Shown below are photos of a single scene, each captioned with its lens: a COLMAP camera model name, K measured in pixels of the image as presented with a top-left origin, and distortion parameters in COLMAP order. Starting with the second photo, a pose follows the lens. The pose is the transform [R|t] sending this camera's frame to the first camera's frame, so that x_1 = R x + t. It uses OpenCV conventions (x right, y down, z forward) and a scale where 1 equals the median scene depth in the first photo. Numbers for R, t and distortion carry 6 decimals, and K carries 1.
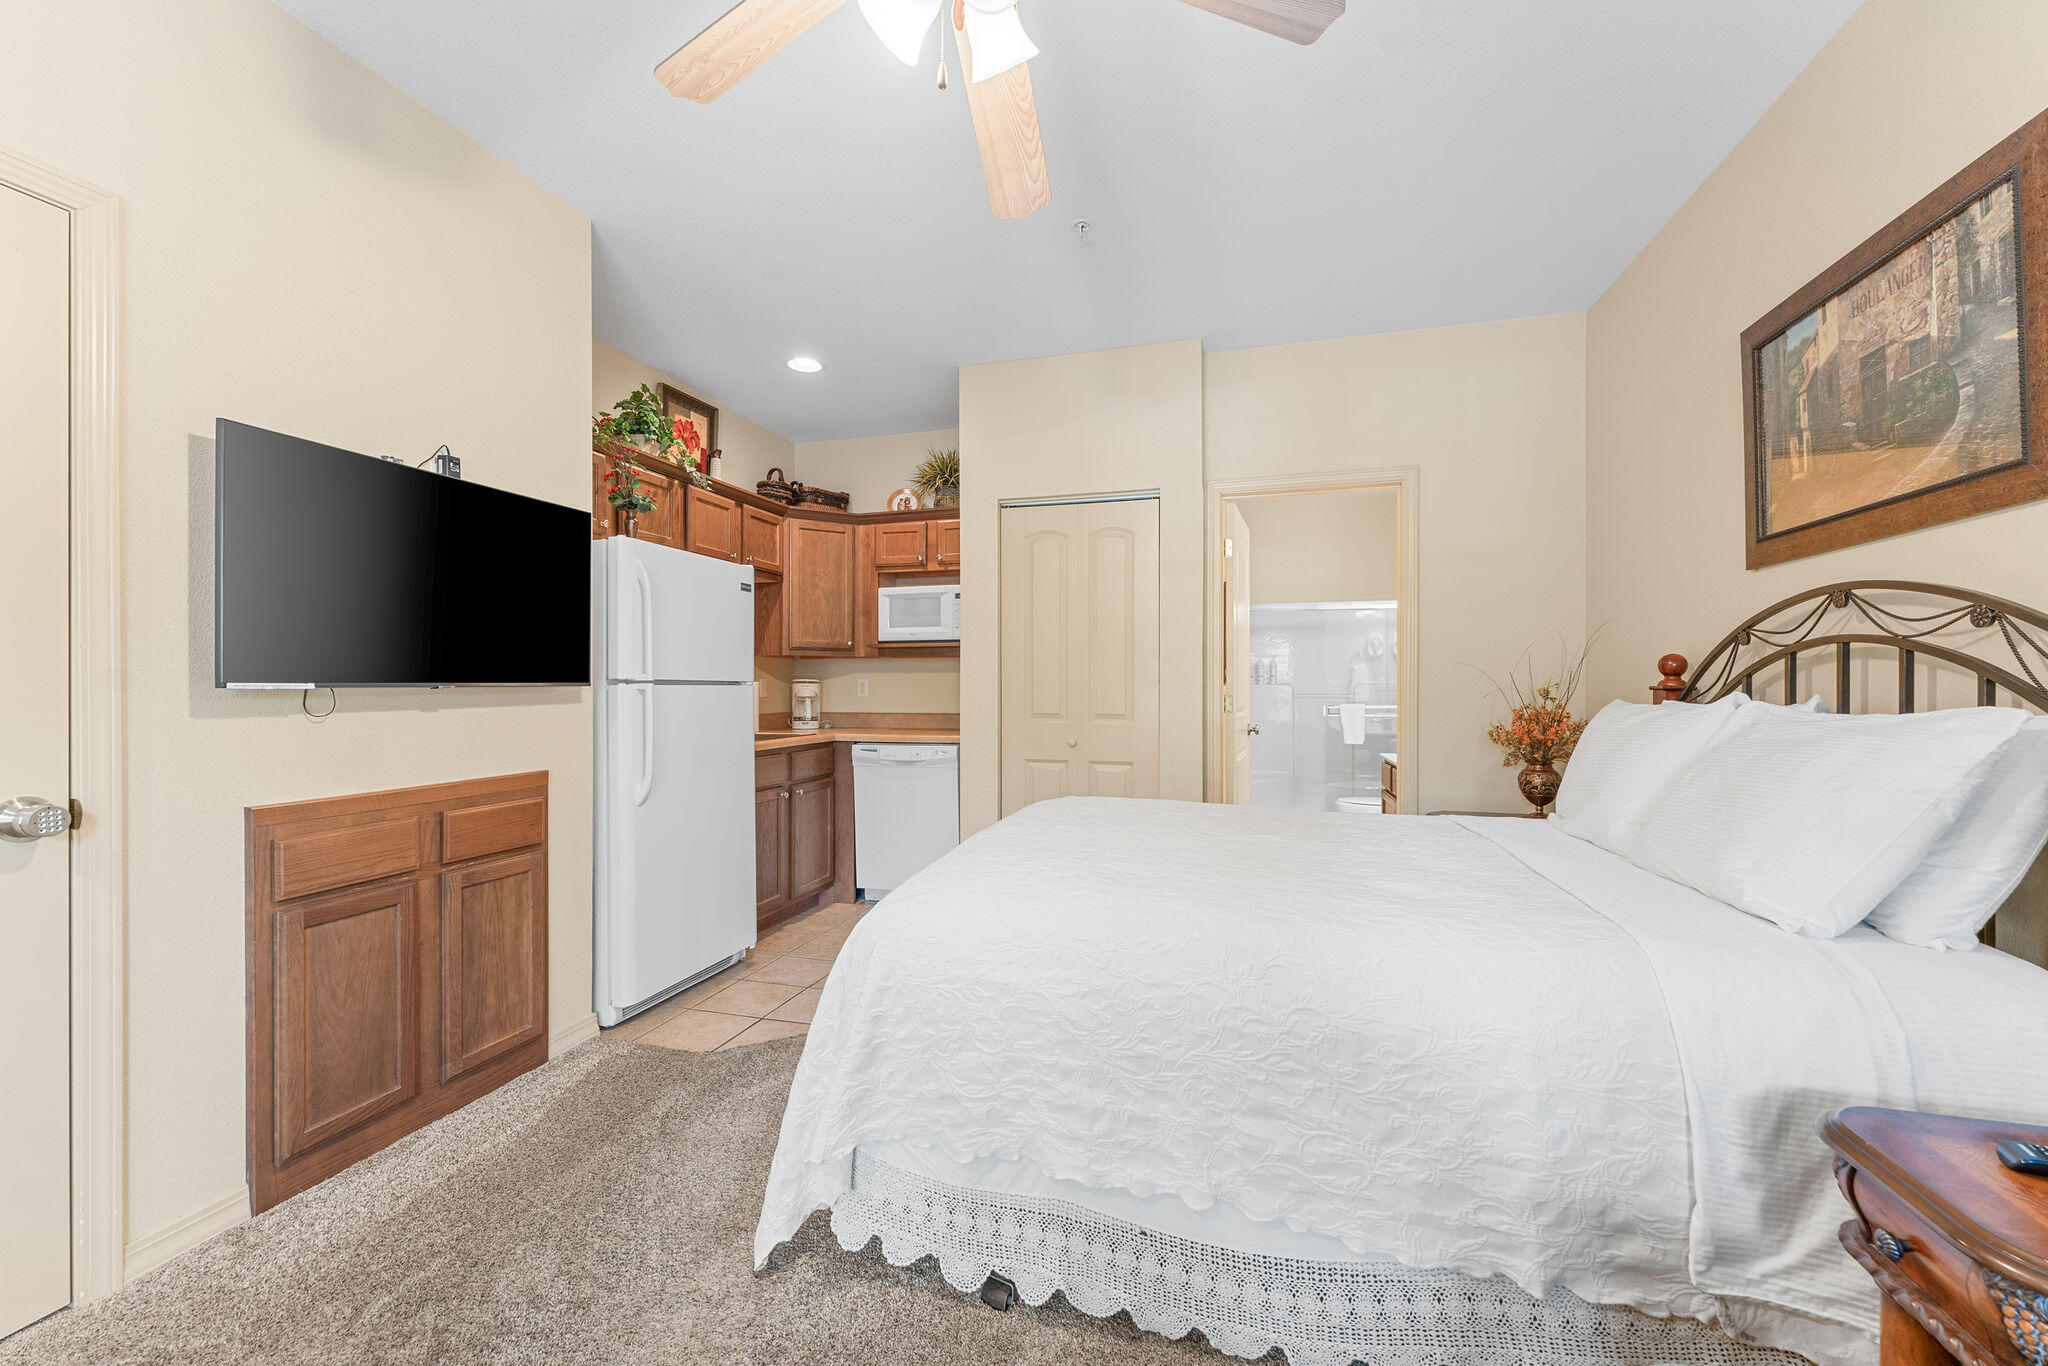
lens RADIAL K [[810.8, 0, 1024.0], [0, 810.8, 683.0], [0, 0, 1]] dist [0.000709, 0.000071]
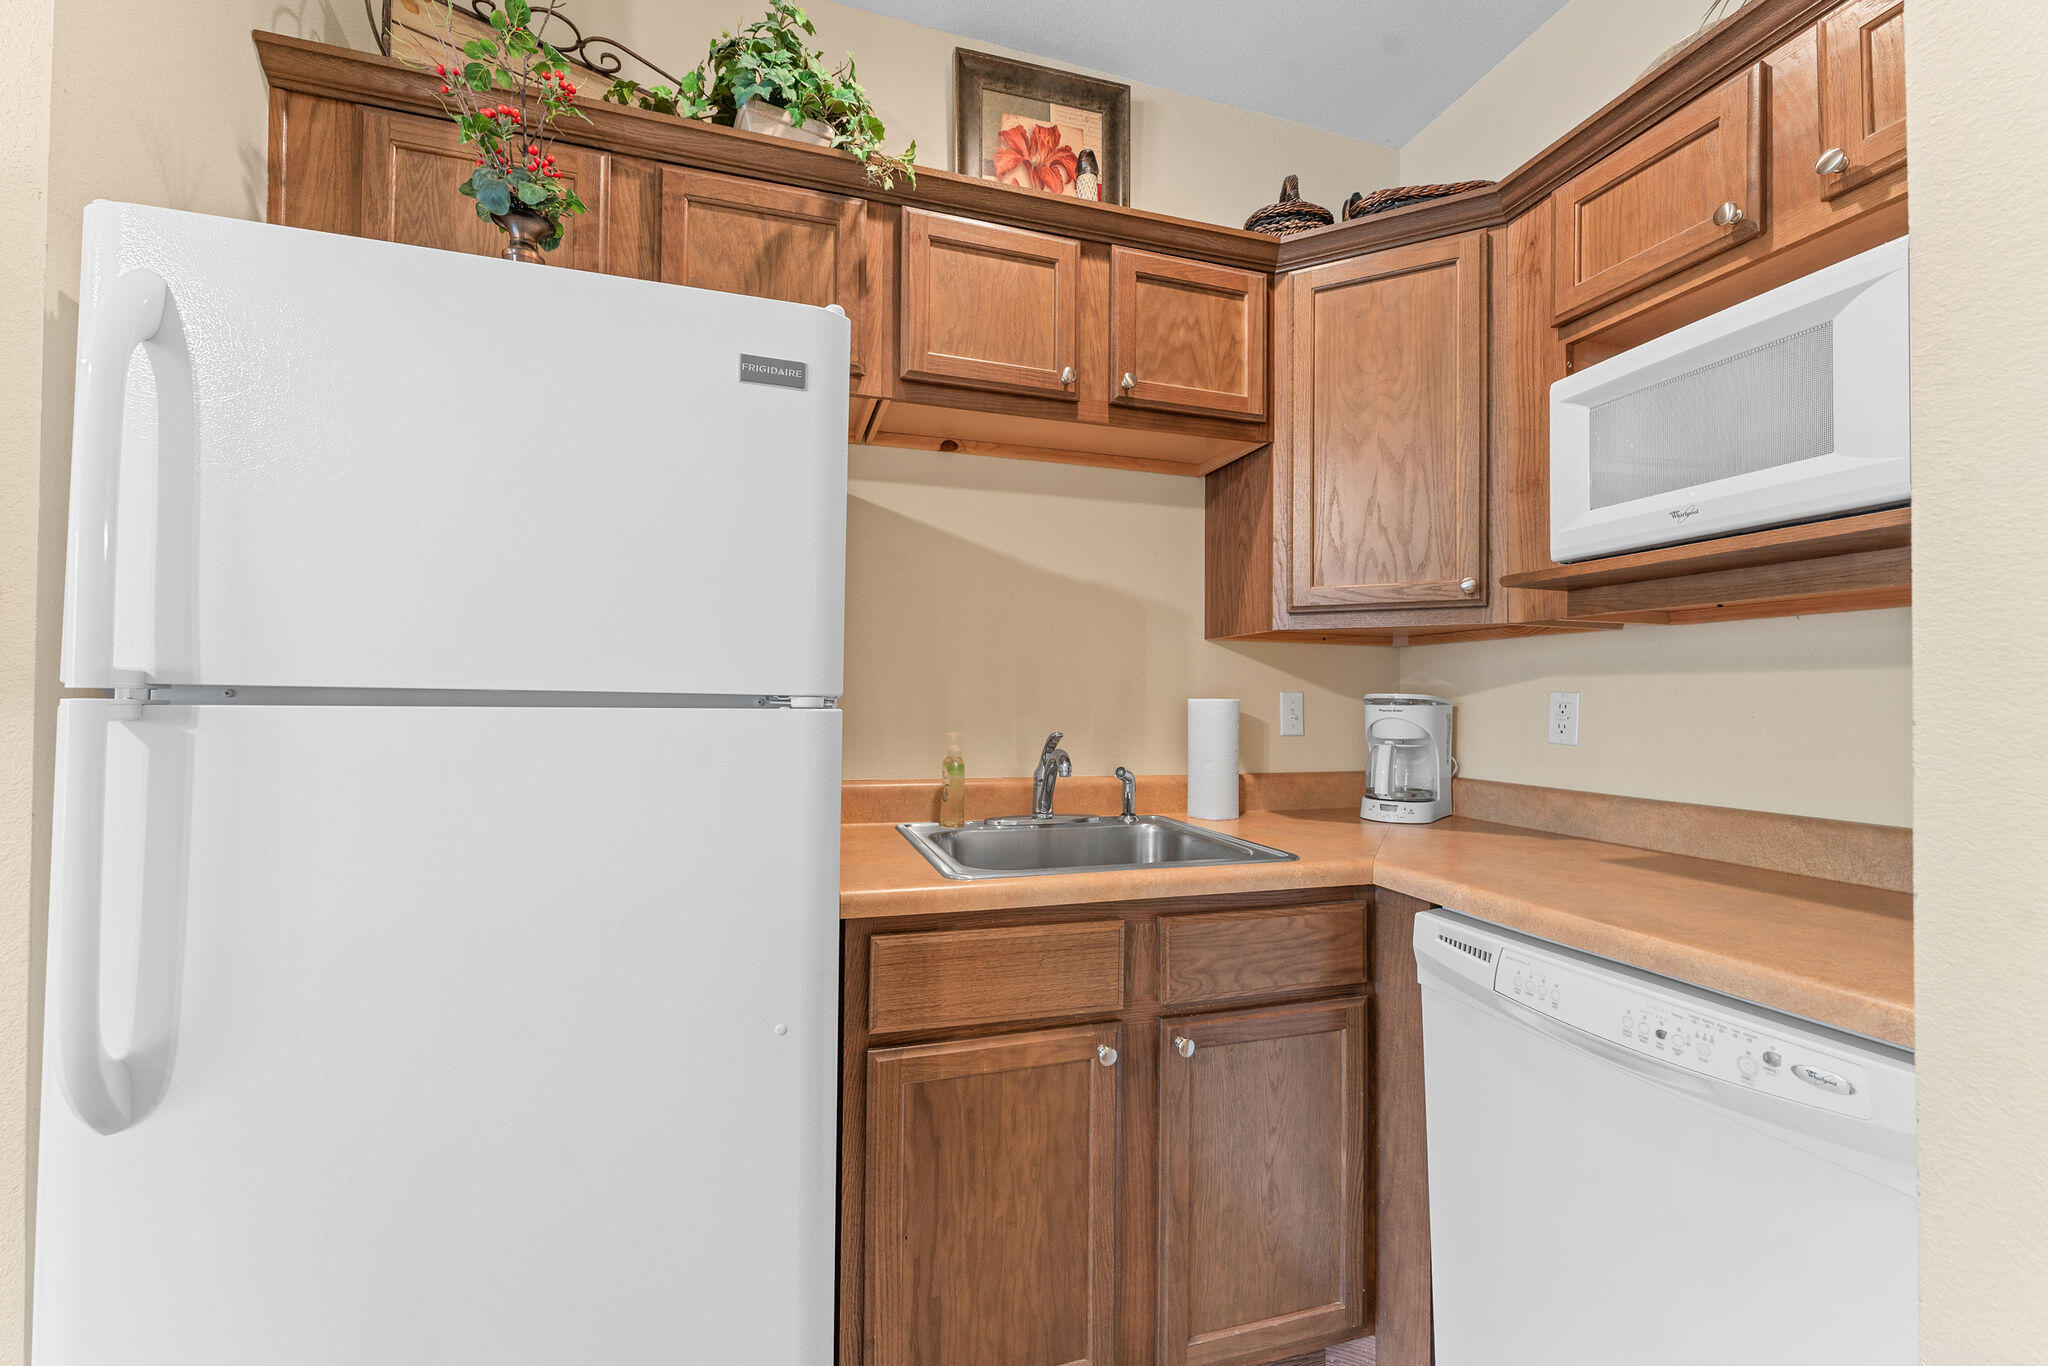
lens RADIAL K [[832.1, 0, 1024.0], [0, 832.1, 683.0], [0, 0, 1]] dist [-0.002952, -0.000306]
pose [[0.547782, -0.017114, -0.836446, -0.034143], [-0.004577, 0.999714, -0.023452, 0.000184], [0.836609, 0.016674, 0.547547, 0.719301]]
